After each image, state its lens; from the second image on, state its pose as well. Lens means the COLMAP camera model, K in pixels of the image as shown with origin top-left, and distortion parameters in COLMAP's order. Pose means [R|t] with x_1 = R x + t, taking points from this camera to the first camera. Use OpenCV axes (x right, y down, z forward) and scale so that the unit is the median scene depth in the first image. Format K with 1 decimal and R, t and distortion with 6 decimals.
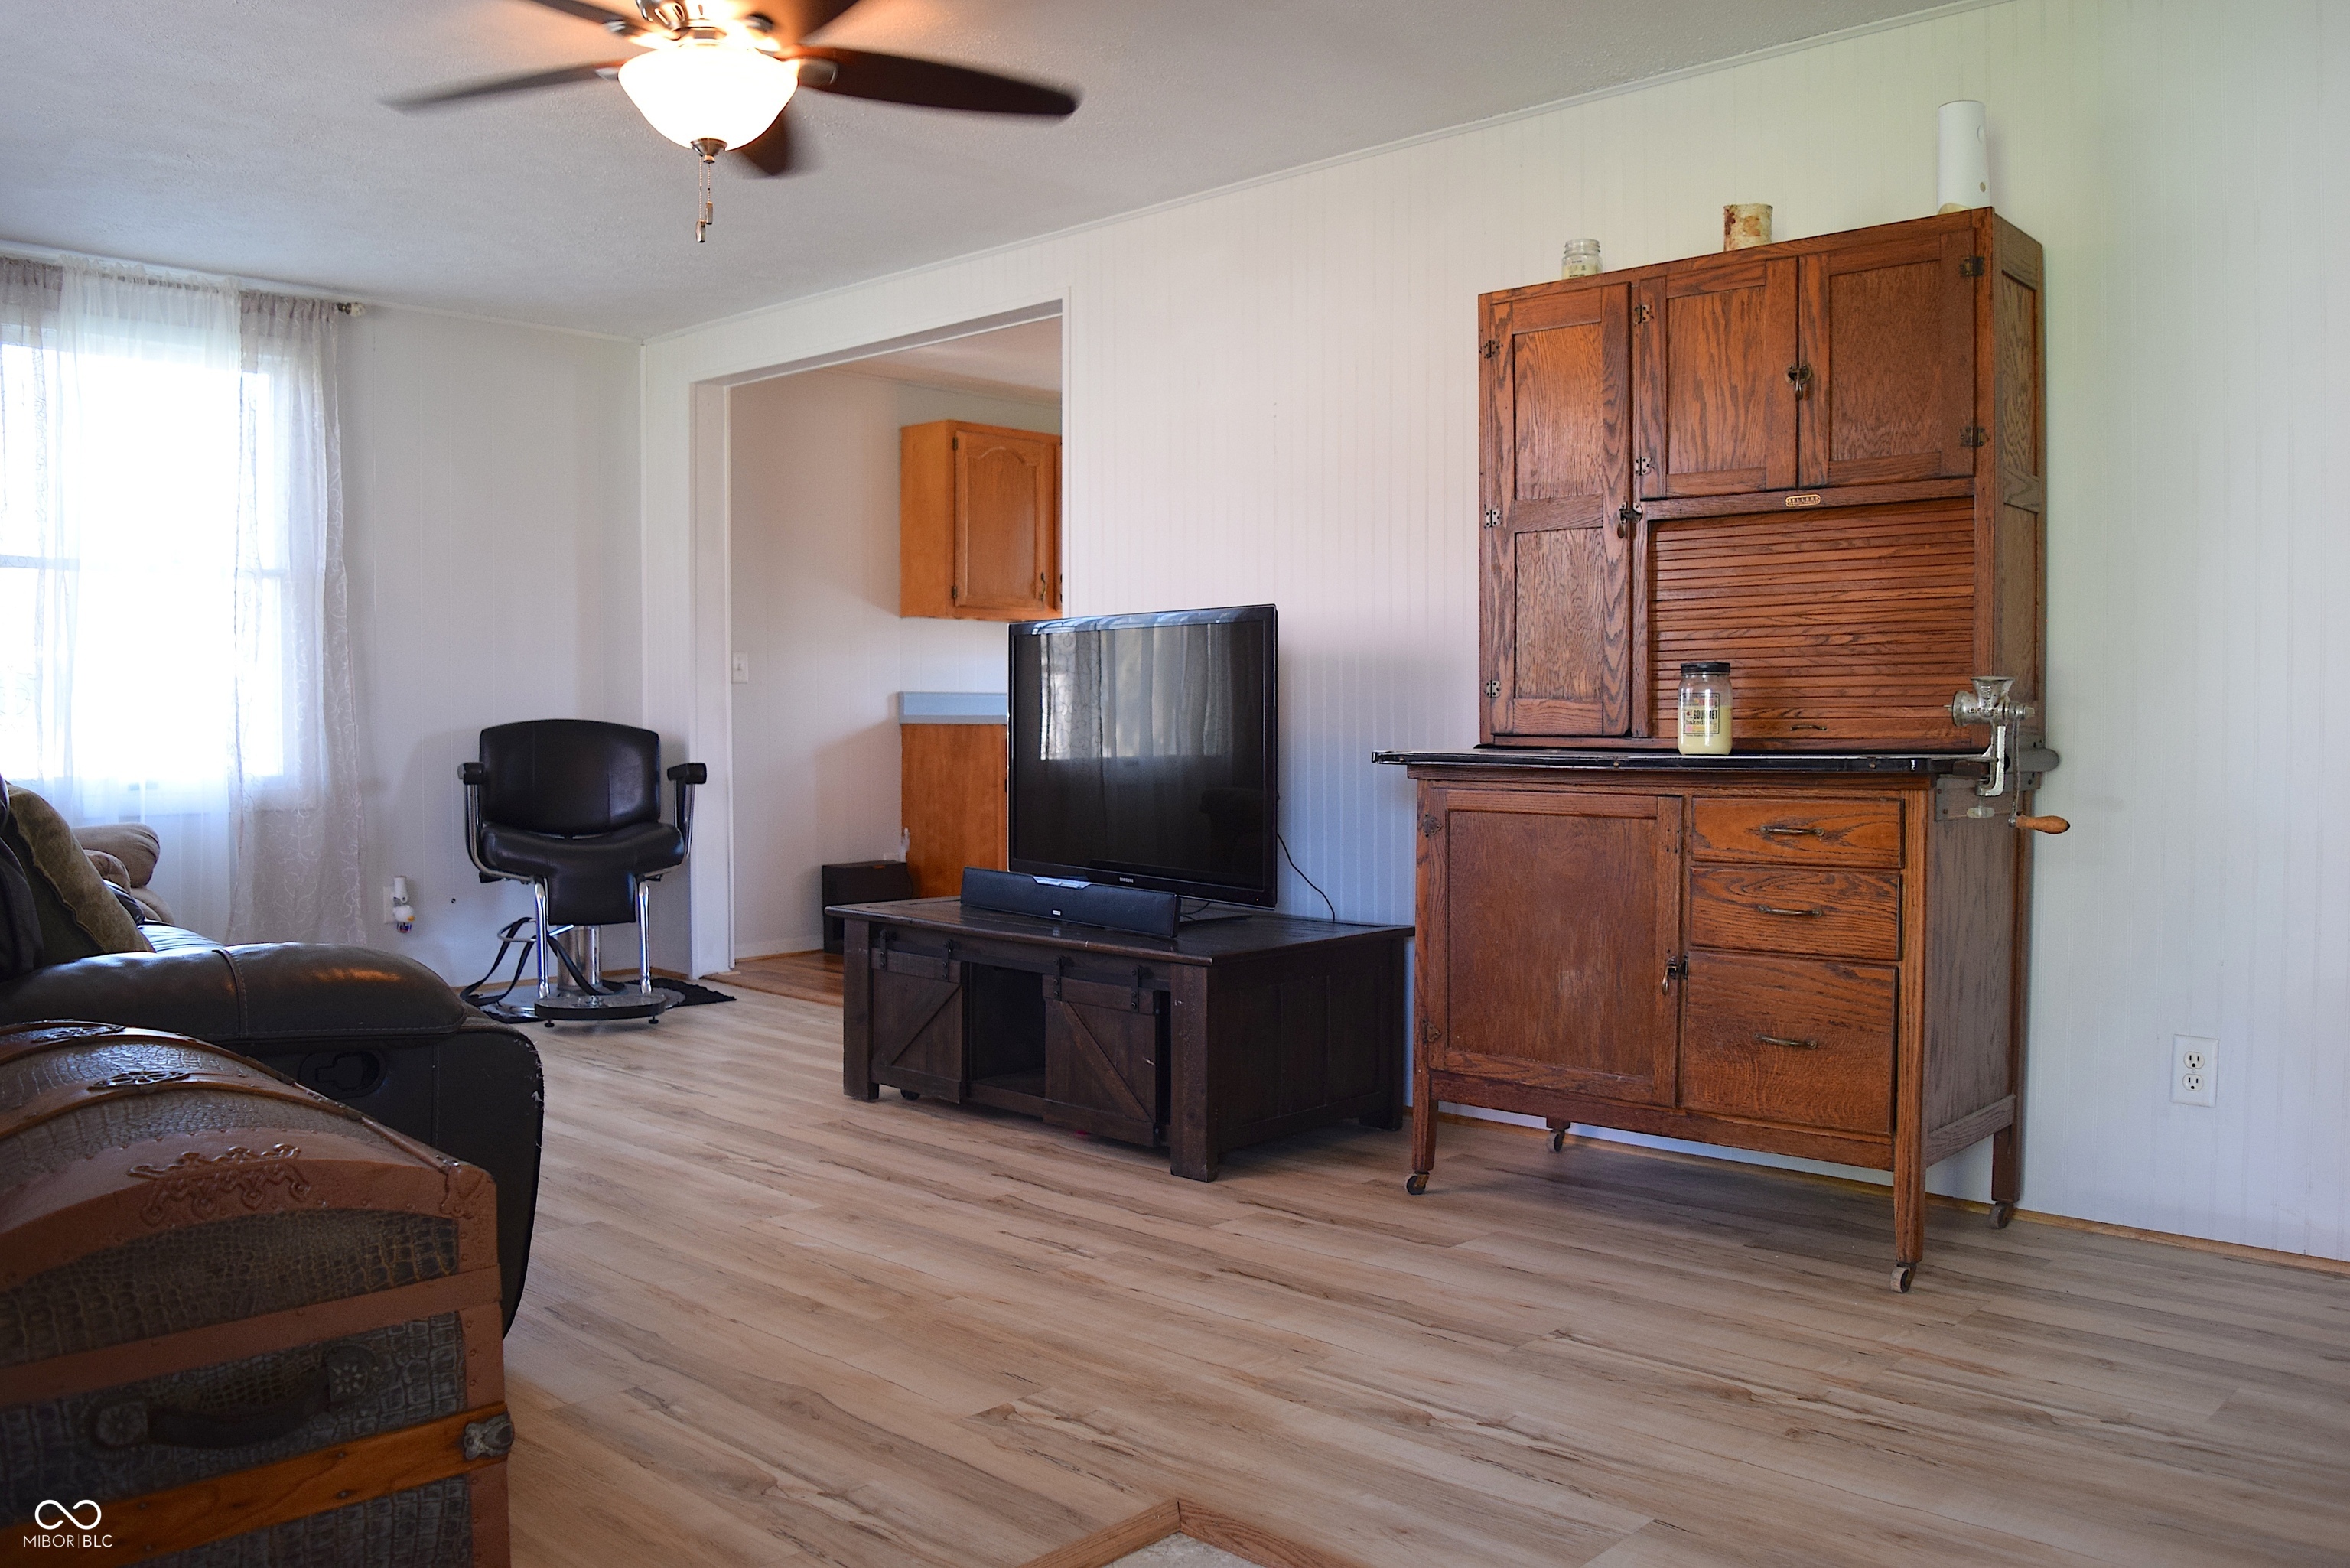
lens RADIAL K [[1852.5, 0, 1165.4], [0, 1852.5, 782.1], [0, 0, 1]] dist [-0.101267, 0.030950]
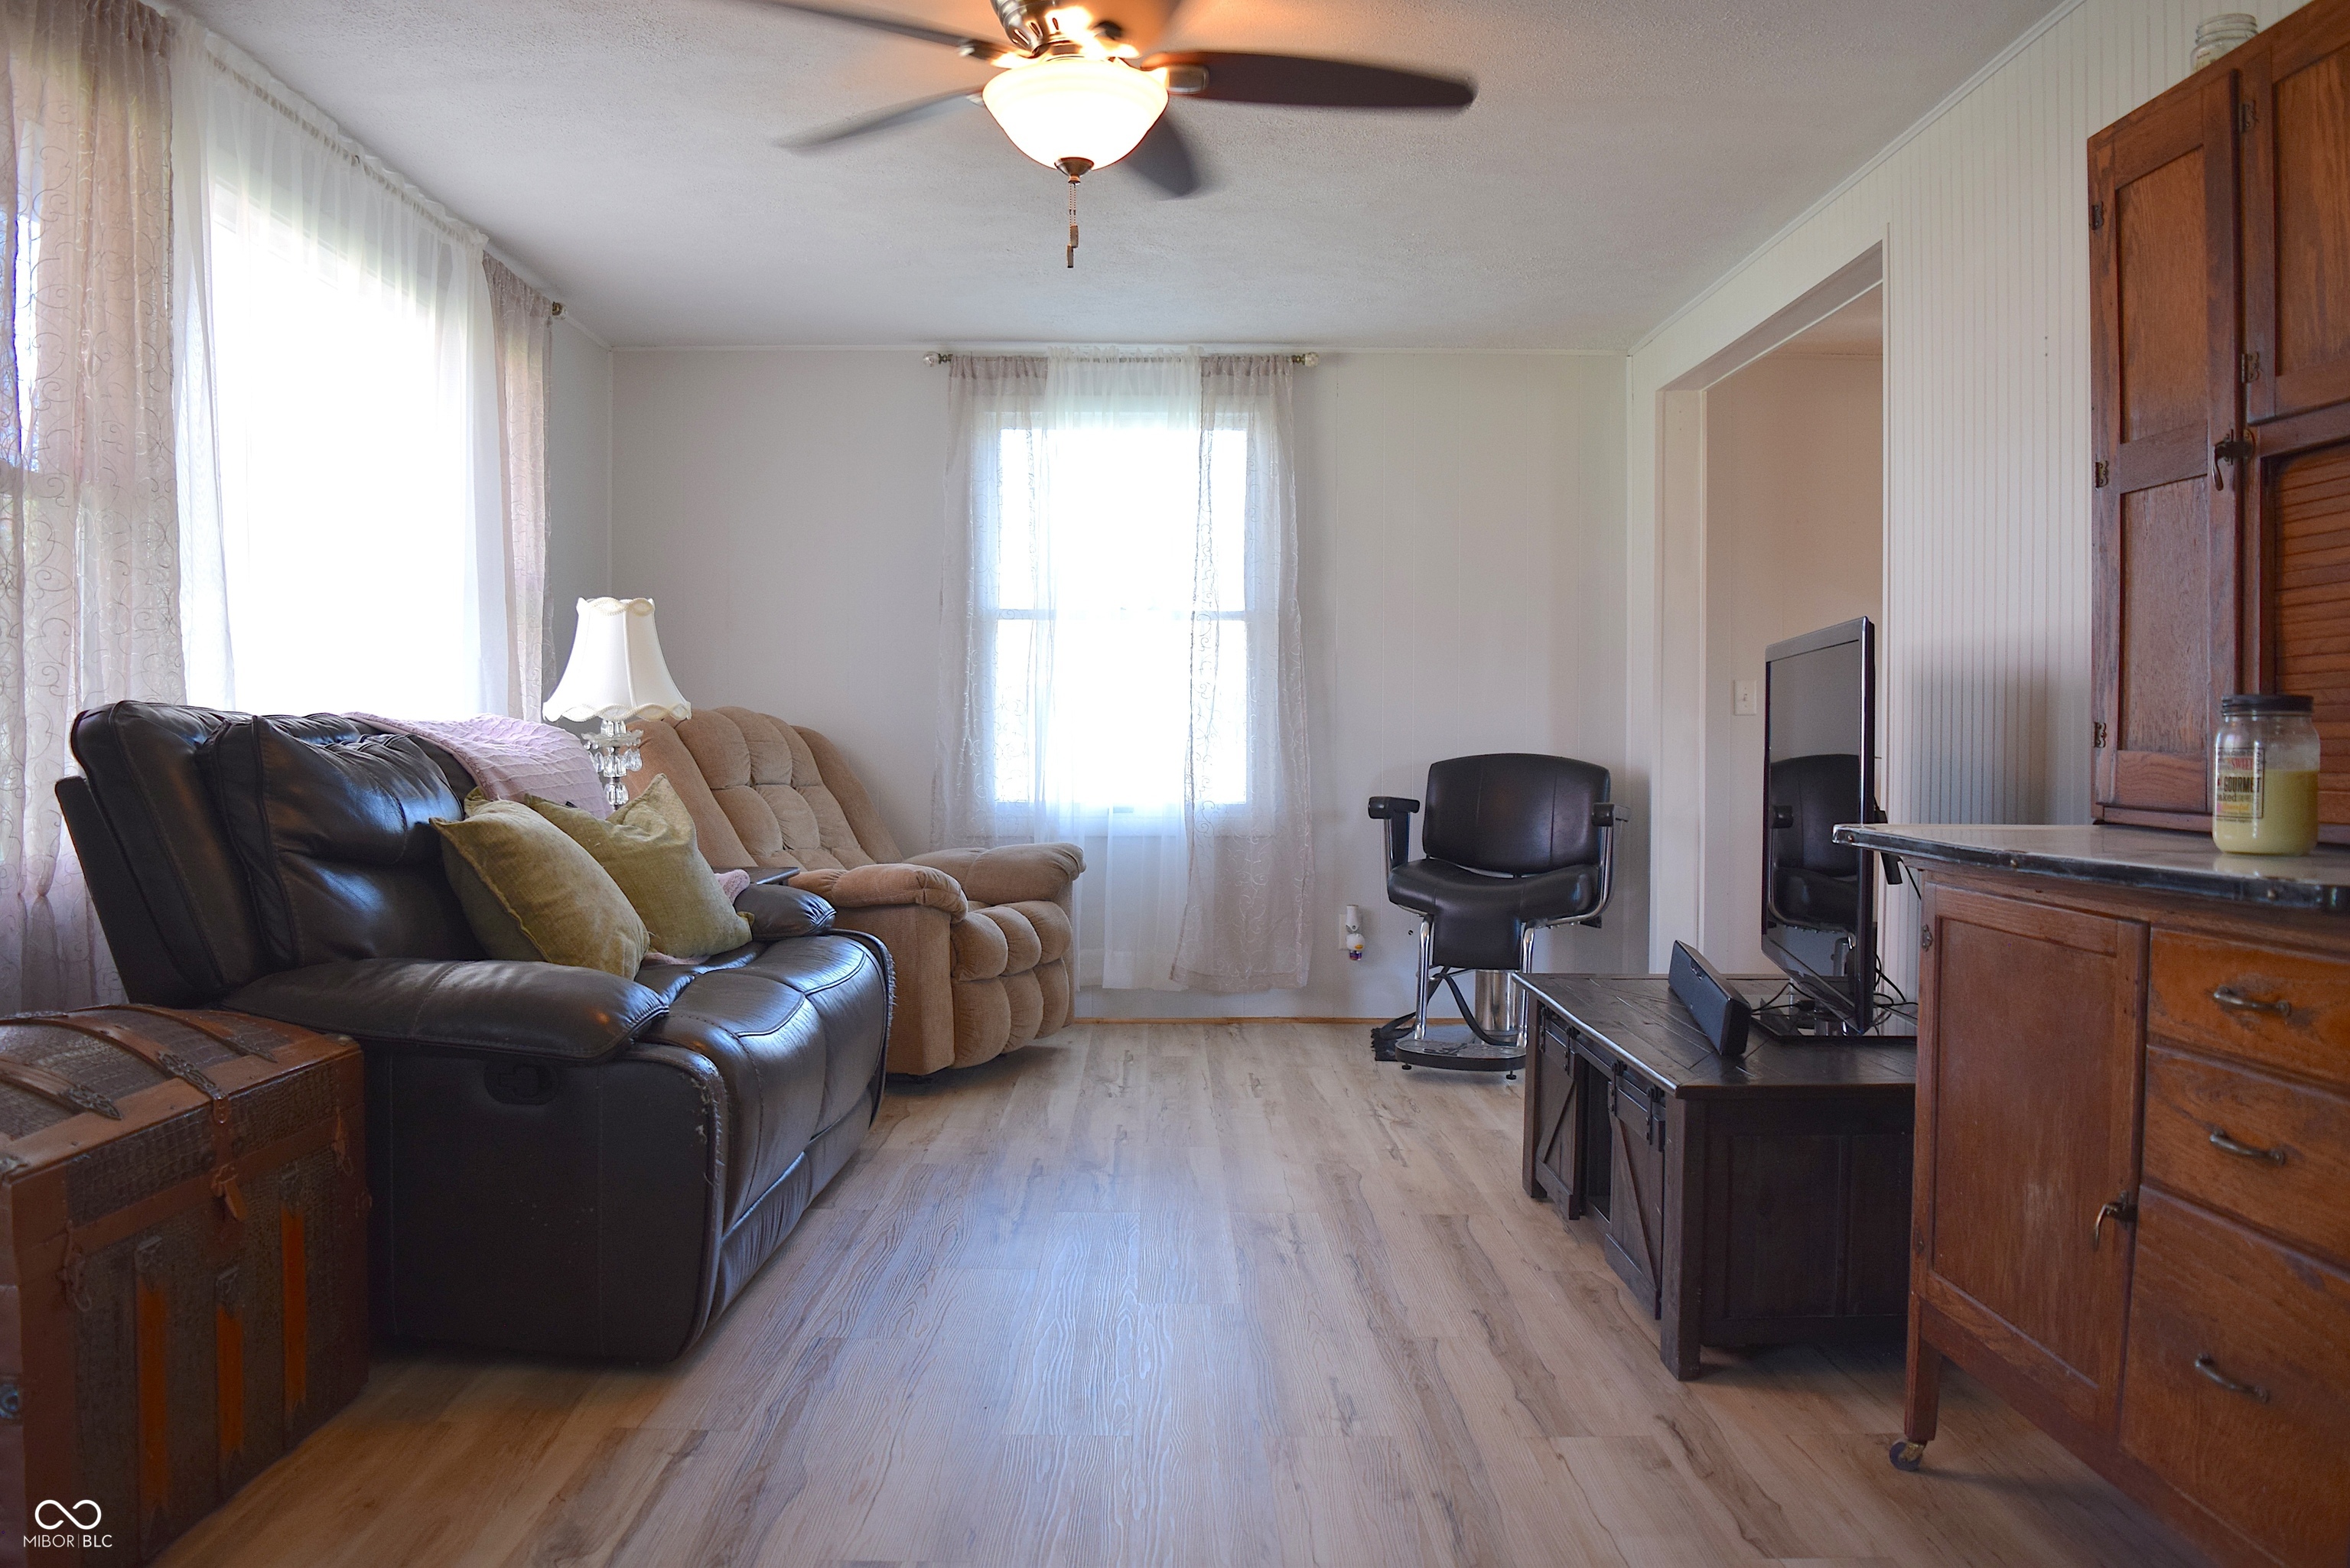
lens RADIAL K [[1852.5, 0, 1169.2], [0, 1852.5, 780.5], [0, 0, 1]] dist [-0.101267, 0.030950]
pose [[0.694242, 0.020419, -0.719452, 0.439634], [-0.029240, 0.999572, 0.000153, -0.026509], [0.719147, 0.020931, 0.694542, 0.342226]]
